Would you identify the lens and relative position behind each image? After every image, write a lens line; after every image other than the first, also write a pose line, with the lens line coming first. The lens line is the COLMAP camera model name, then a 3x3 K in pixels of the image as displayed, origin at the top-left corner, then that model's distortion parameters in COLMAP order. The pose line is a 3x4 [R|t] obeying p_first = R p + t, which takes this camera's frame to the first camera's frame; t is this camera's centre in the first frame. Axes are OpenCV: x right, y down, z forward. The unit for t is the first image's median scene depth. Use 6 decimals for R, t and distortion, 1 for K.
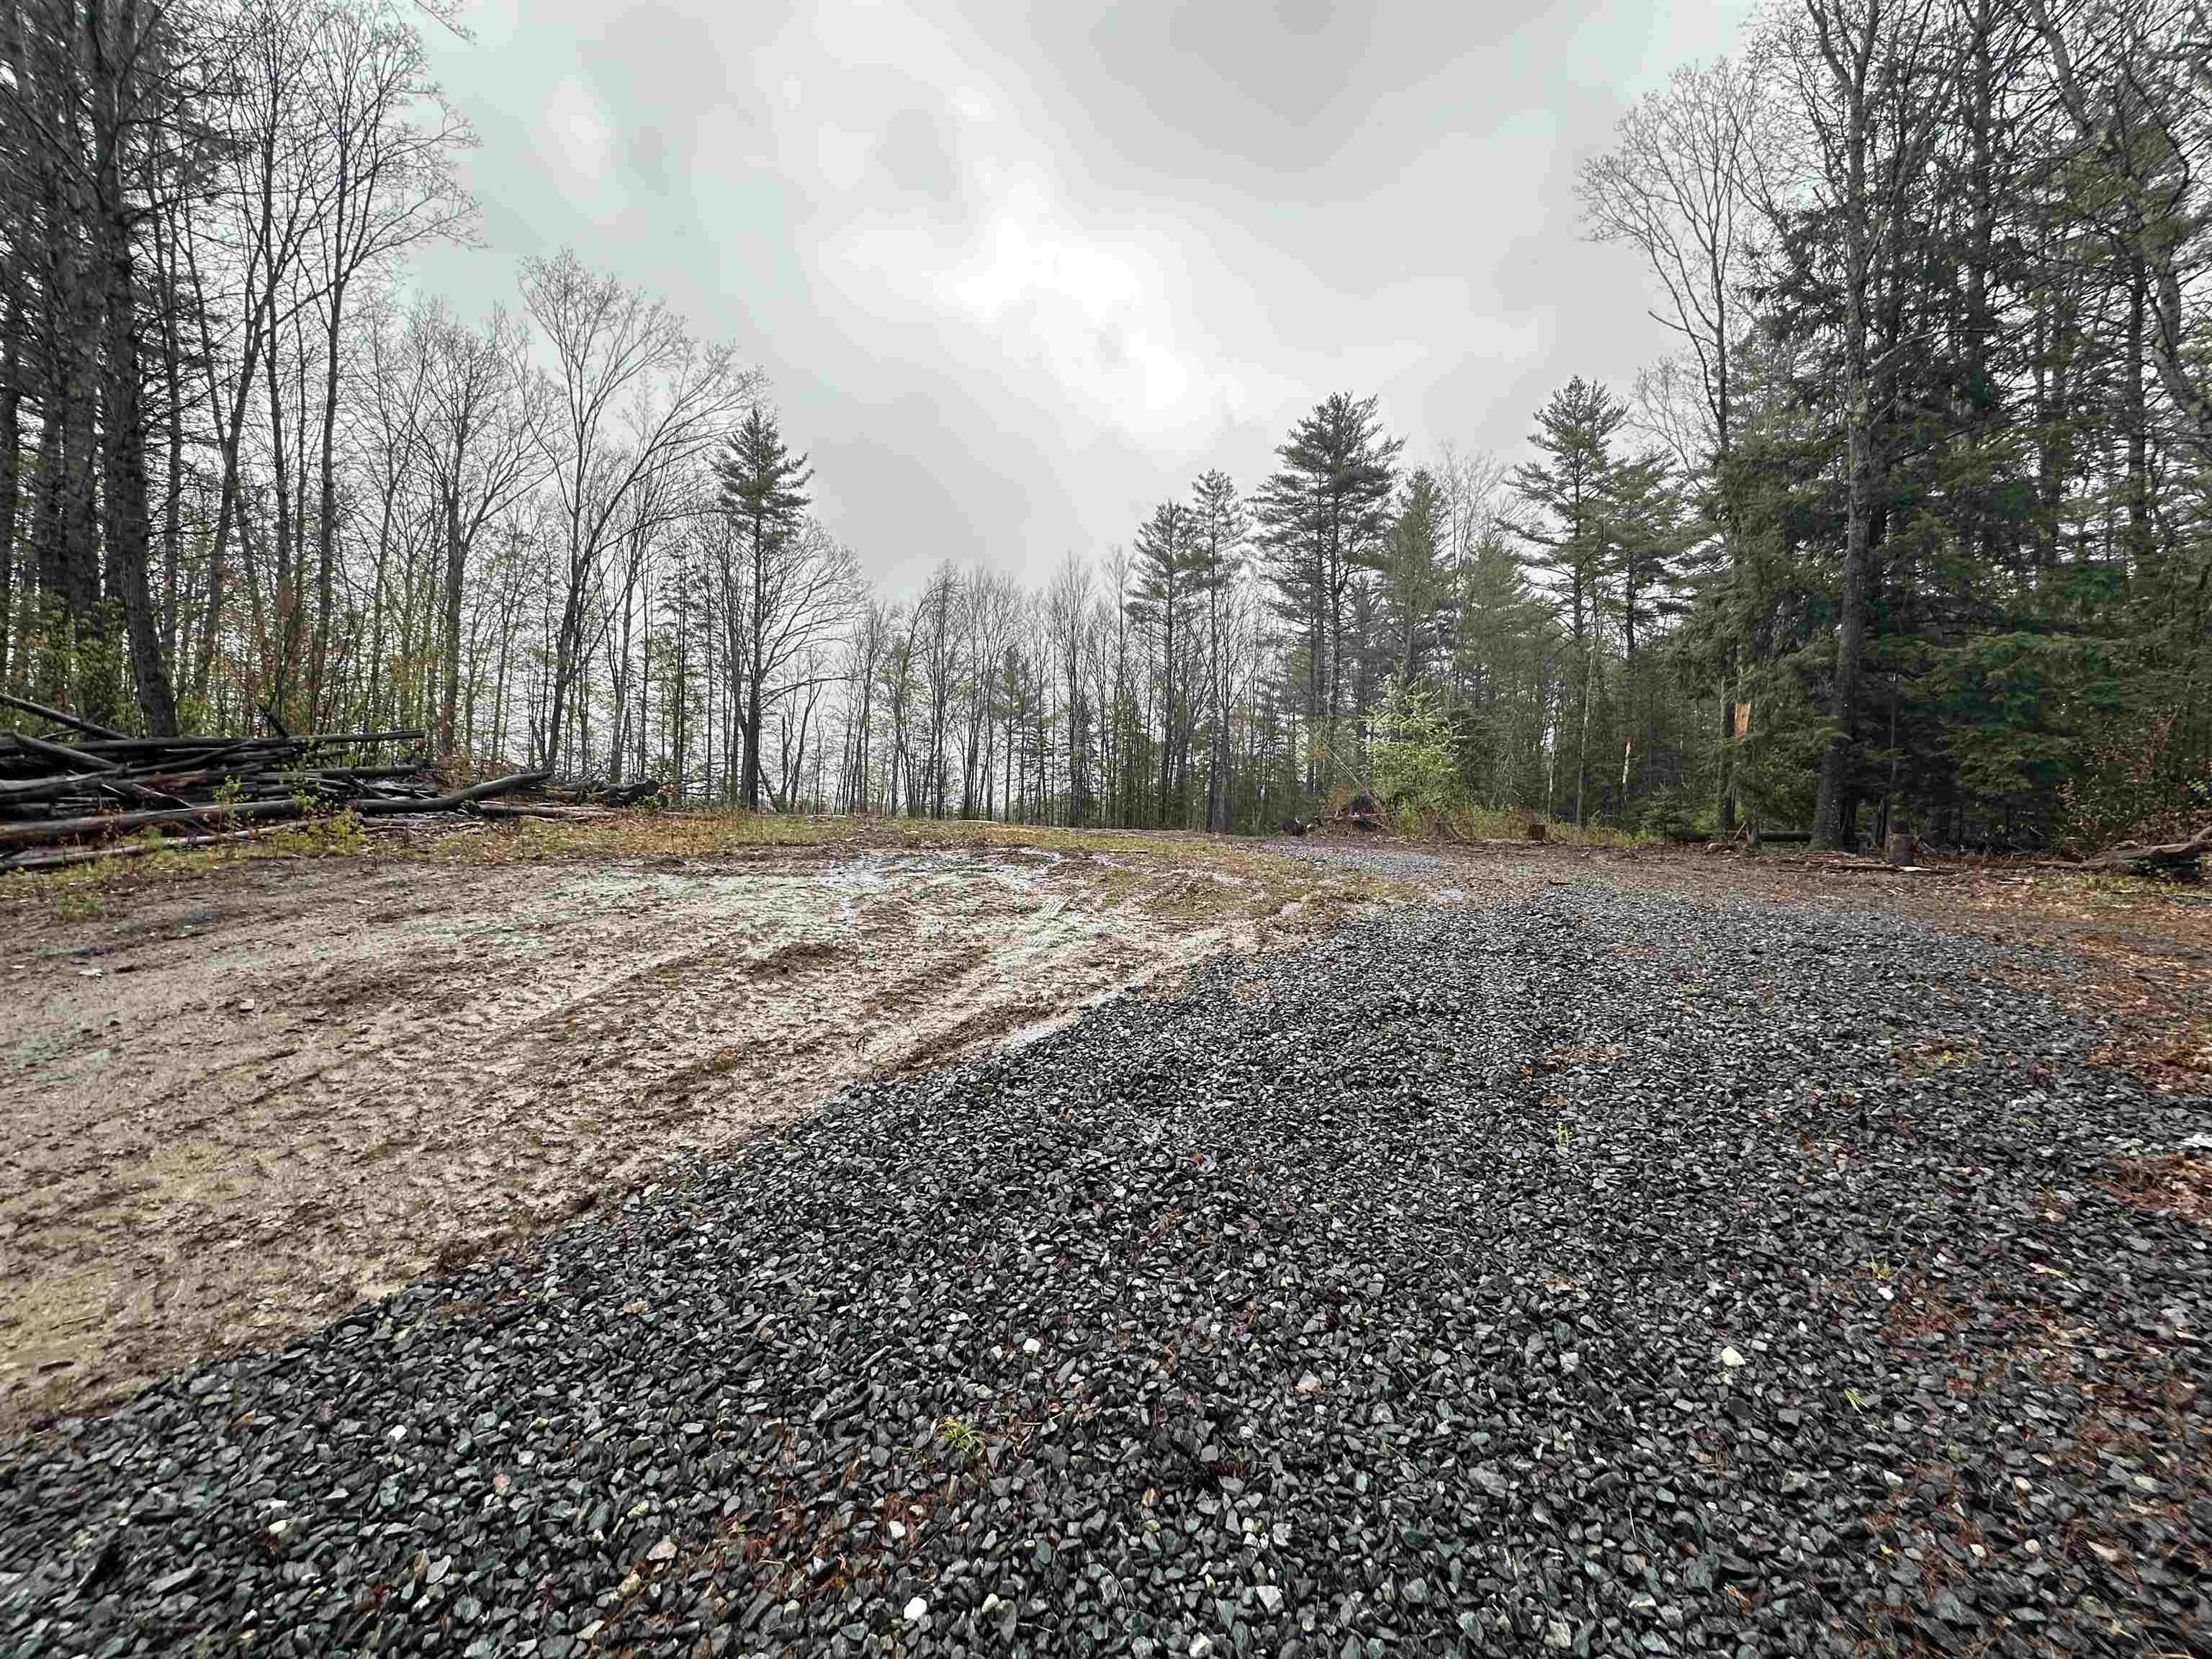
lens RADIAL K [[889.0, 0, 1109.1], [0, 889.0, 832.1], [0, 0, 1]] dist [0.001847, 0.000804]
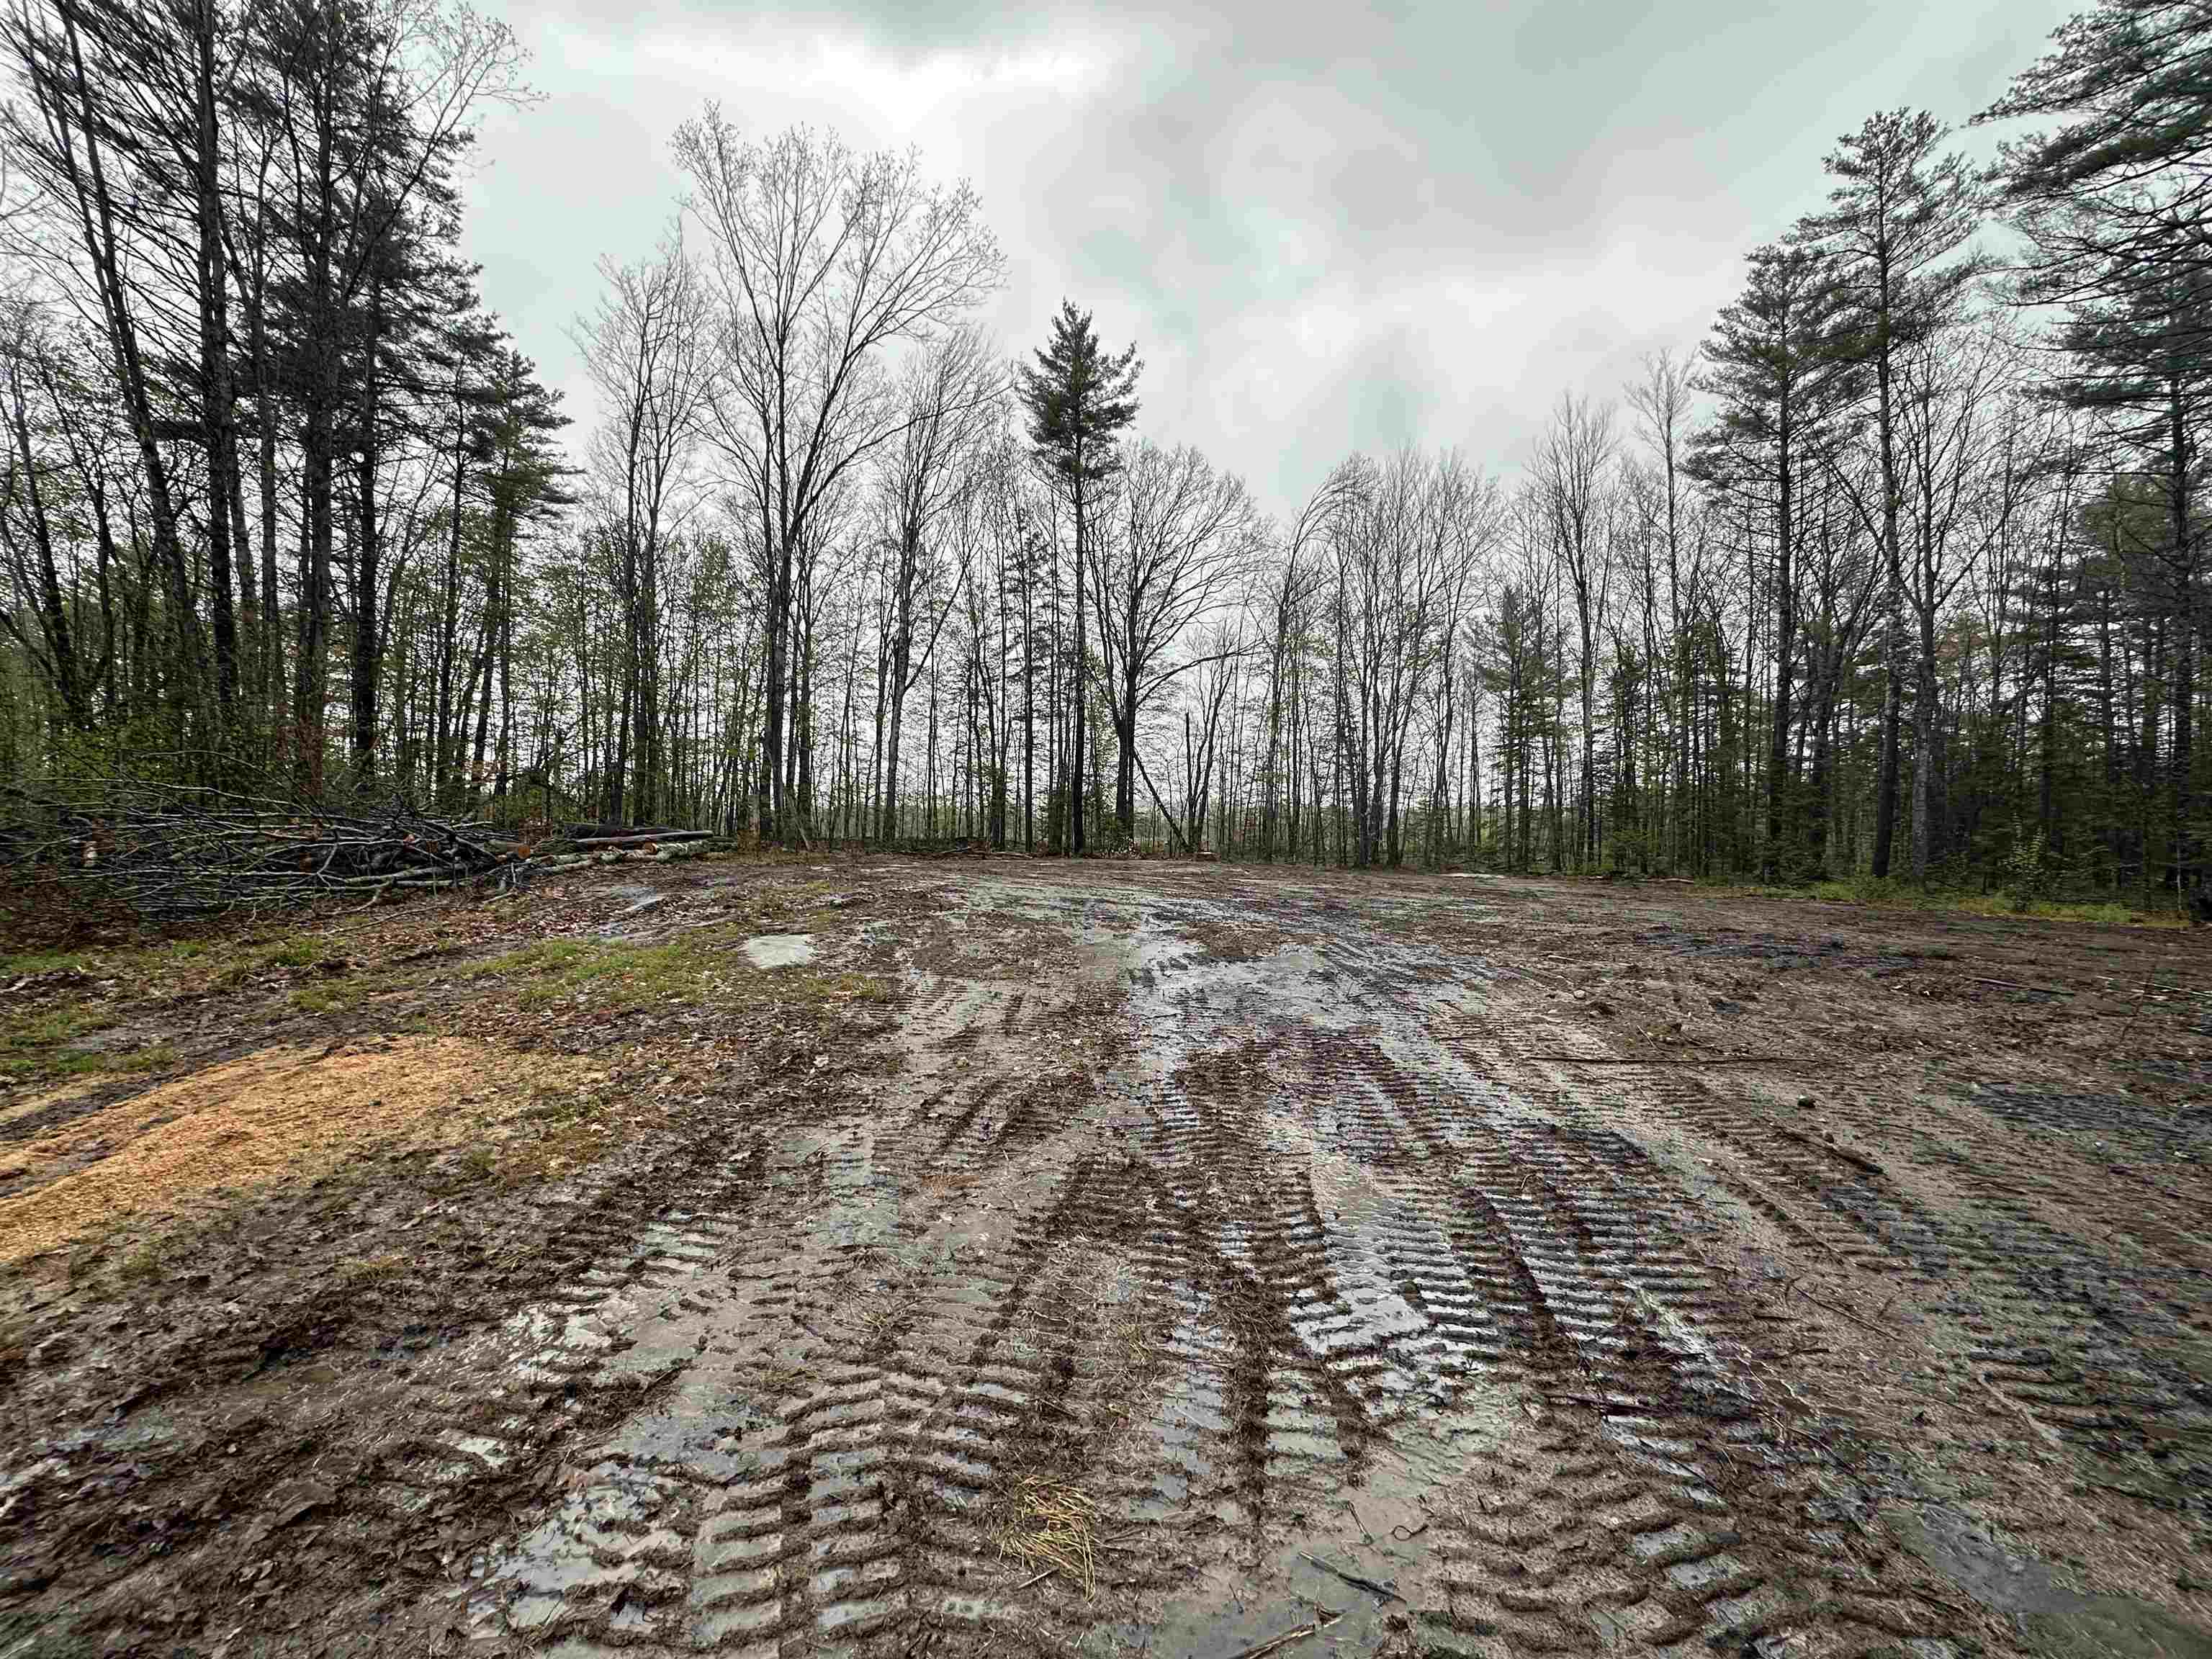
lens RADIAL K [[889.0, 0, 1109.1], [0, 889.0, 832.1], [0, 0, 1]] dist [0.001847, 0.000804]
pose [[0.817158, -0.015740, -0.576199, 0.050832], [0.017427, 0.999845, -0.002598, -0.026697], [0.576151, -0.007918, 0.817305, 0.382301]]
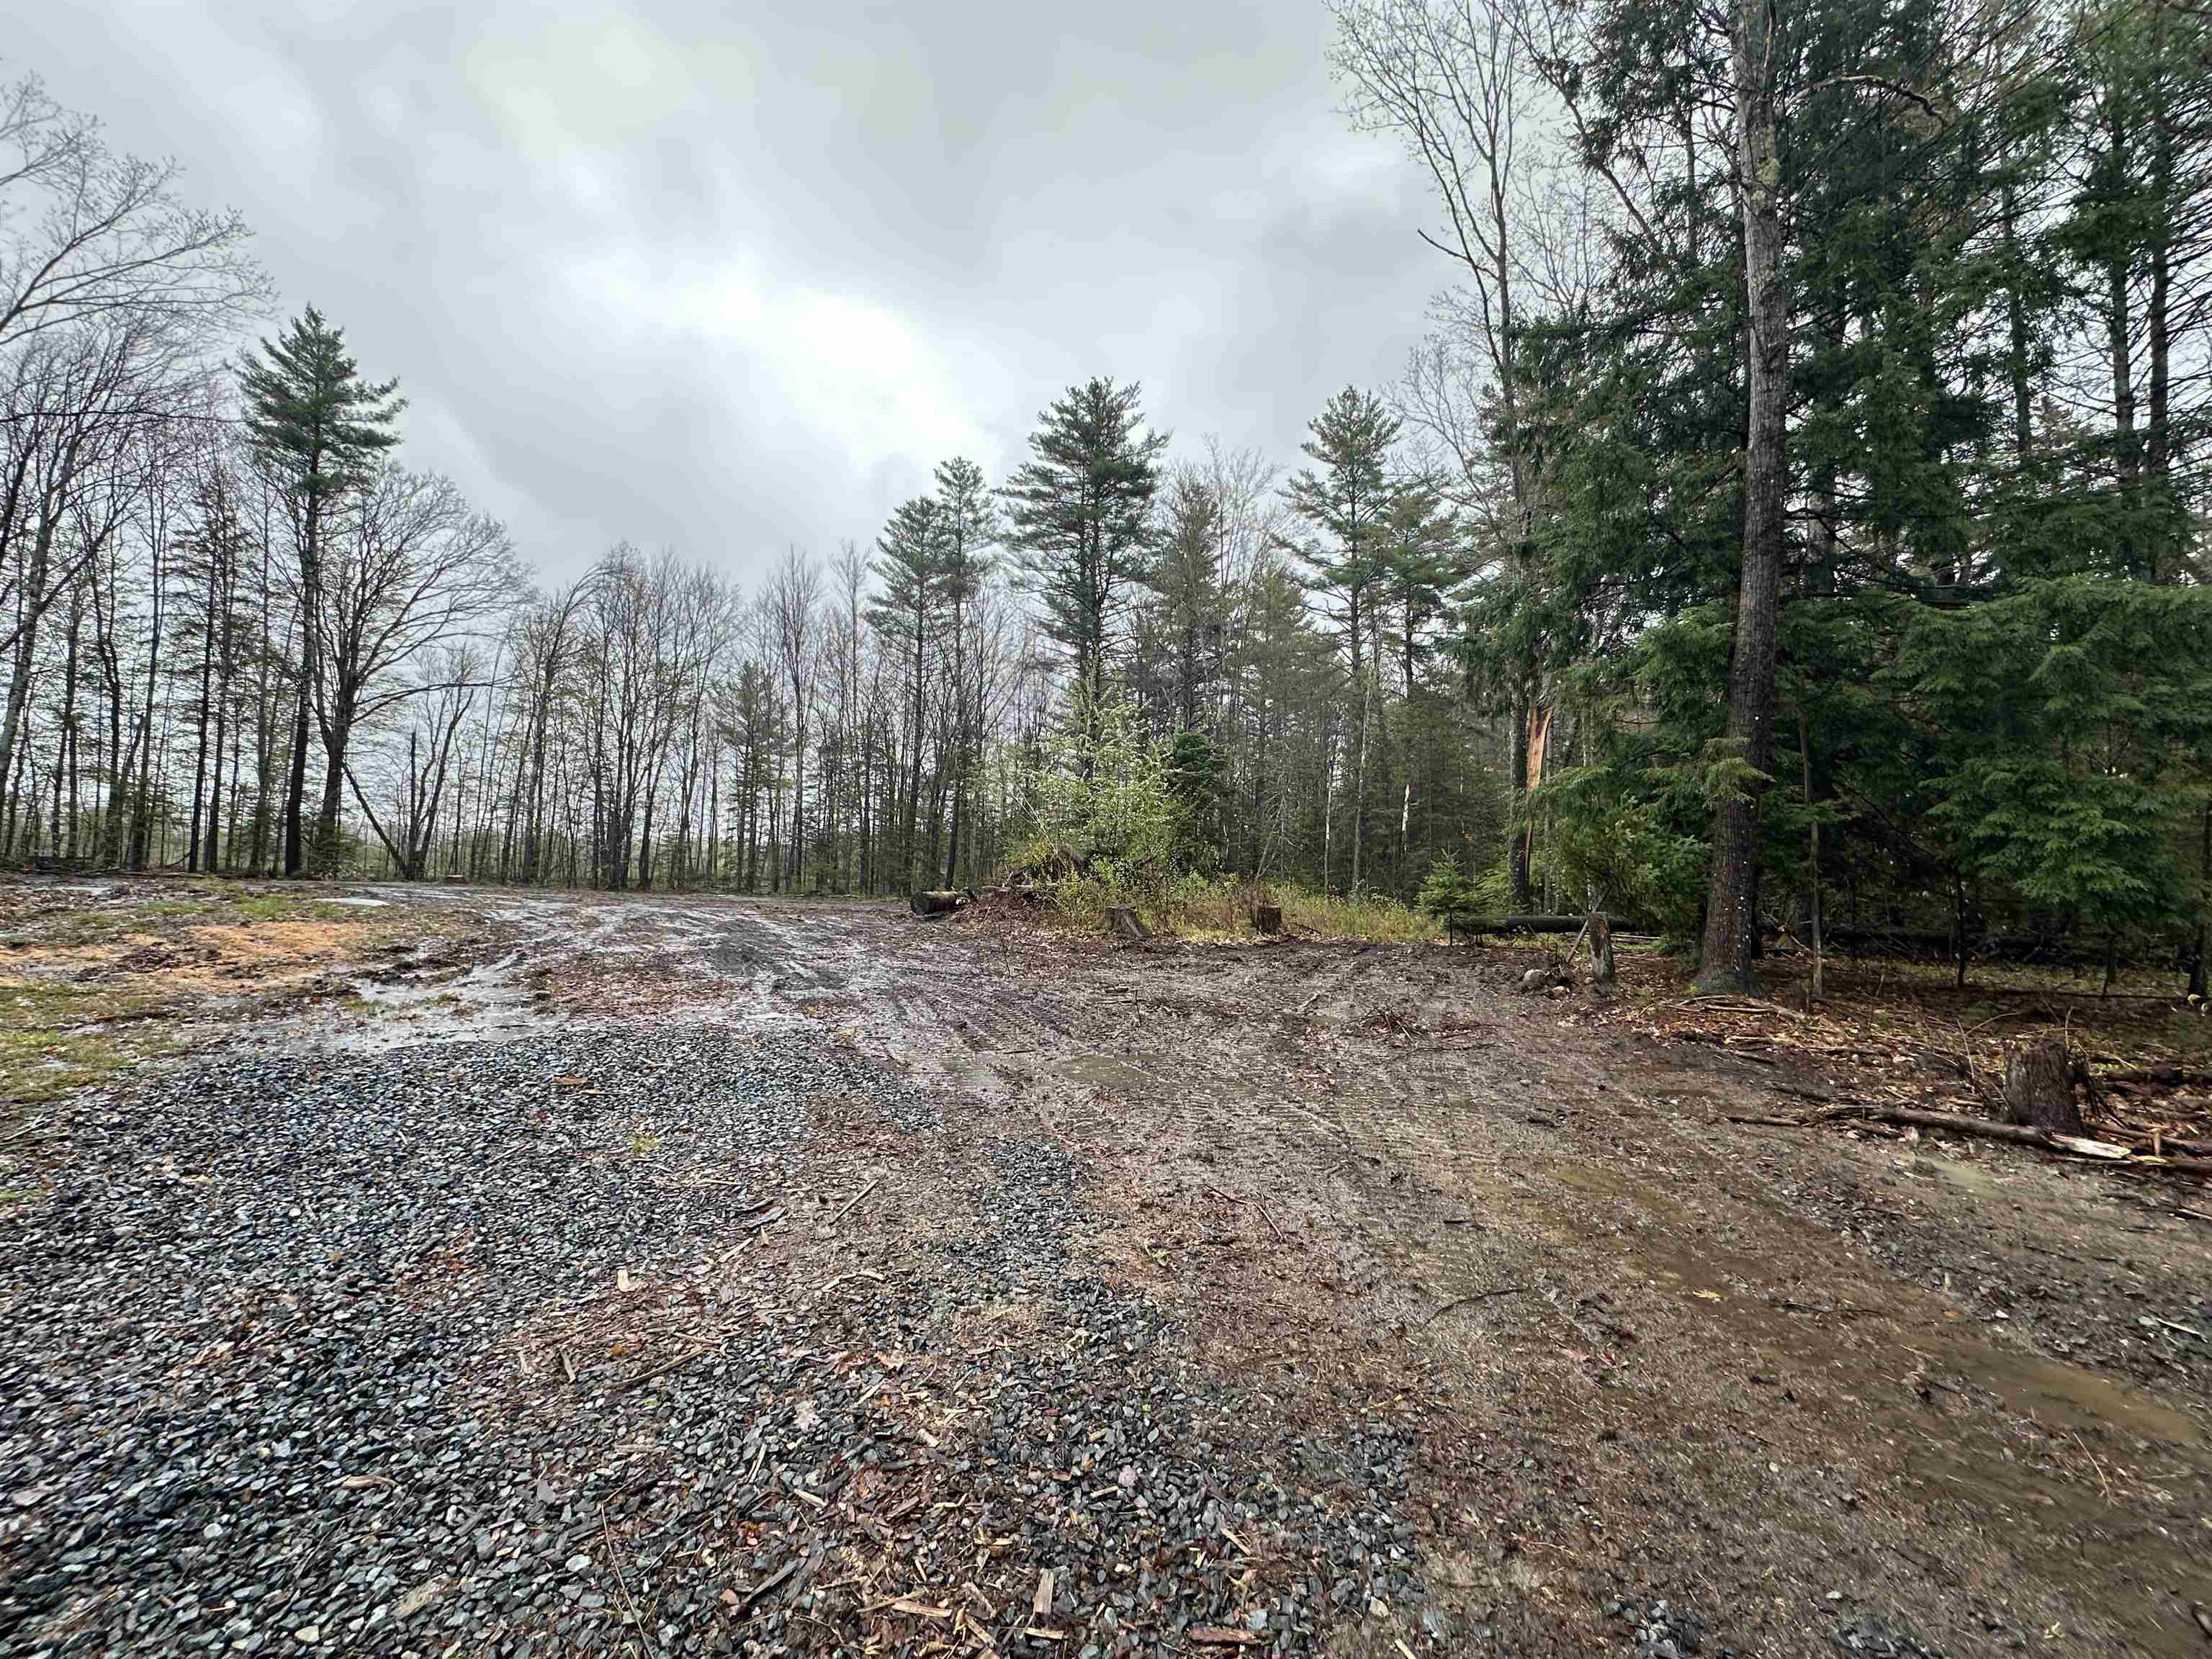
lens RADIAL K [[889.0, 0, 1109.1], [0, 889.0, 832.1], [0, 0, 1]] dist [0.001847, 0.000804]
pose [[0.980428, 0.008831, 0.196680, 0.098327], [-0.000880, 0.999180, -0.040481, -0.014976], [-0.196876, 0.039515, 0.979632, 0.159514]]
